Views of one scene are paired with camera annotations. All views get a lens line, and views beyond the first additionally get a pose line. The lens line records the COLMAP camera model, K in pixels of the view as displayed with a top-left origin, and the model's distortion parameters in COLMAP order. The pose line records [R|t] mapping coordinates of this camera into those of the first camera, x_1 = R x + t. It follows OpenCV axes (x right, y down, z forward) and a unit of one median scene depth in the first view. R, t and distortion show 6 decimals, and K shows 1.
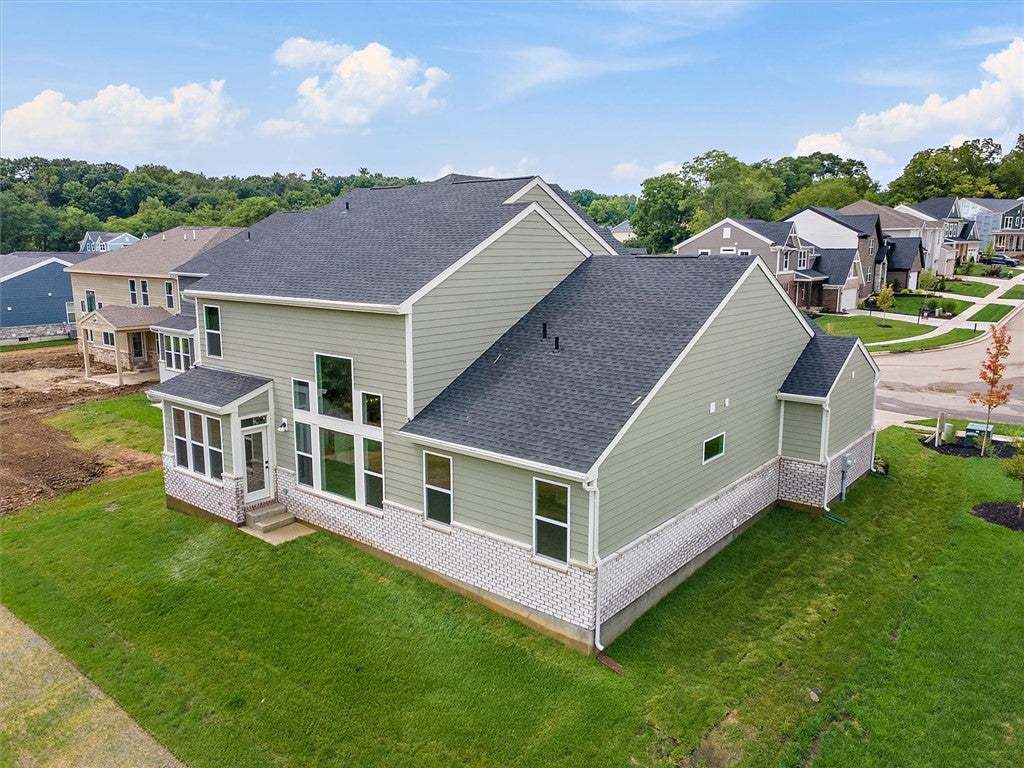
lens RADIAL K [[745.6, 0, 515.3], [0, 745.6, 375.8], [0, 0, 1]] dist [0.010703, 0.063327]
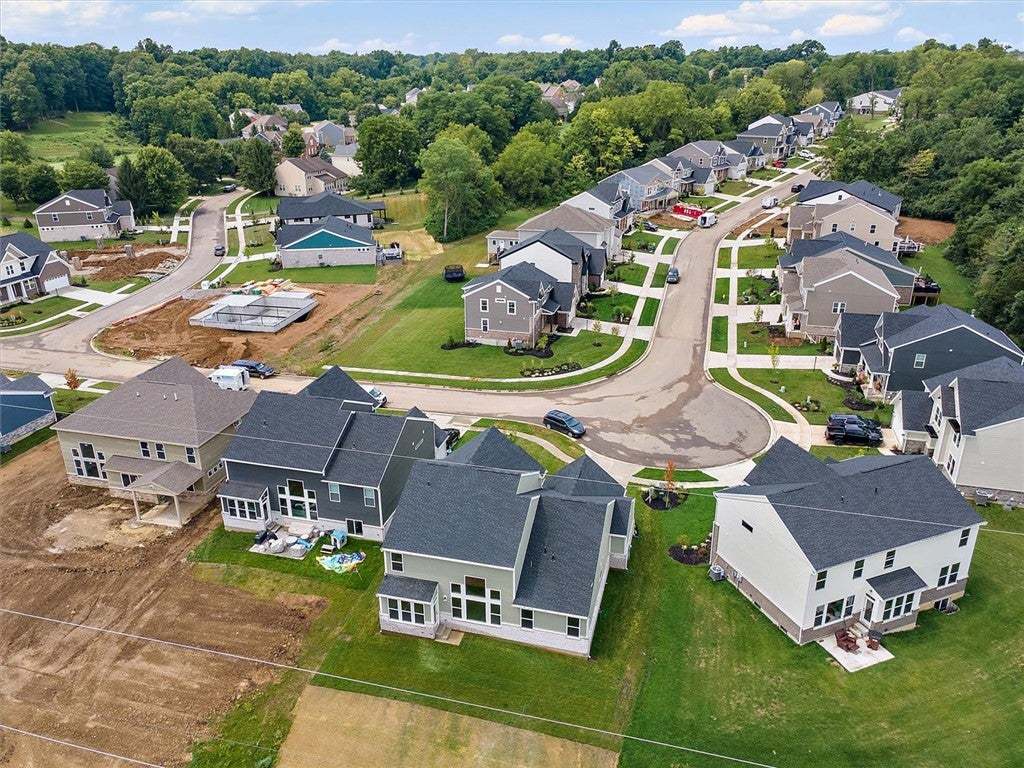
lens RADIAL K [[745.6, 0, 515.3], [0, 745.6, 375.8], [0, 0, 1]] dist [0.010703, 0.063327]
pose [[0.912944, -0.157383, 0.376516, -0.913153], [0.077500, 0.972715, 0.218678, -1.185611], [-0.400658, -0.170460, 0.900231, -1.232930]]
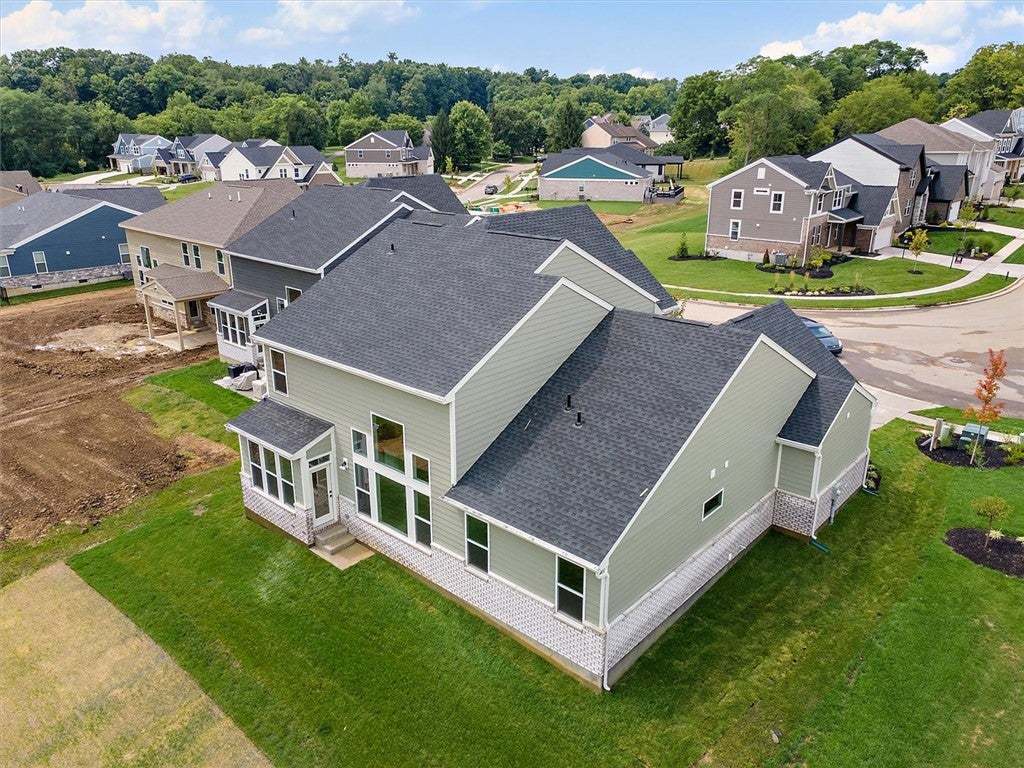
lens RADIAL K [[745.6, 0, 515.3], [0, 745.6, 375.8], [0, 0, 1]] dist [0.010703, 0.063327]
pose [[0.999085, 0.013242, -0.040657, 0.002487], [-0.007101, 0.989015, 0.147643, -0.239756], [0.042166, -0.147220, 0.988205, -0.119608]]
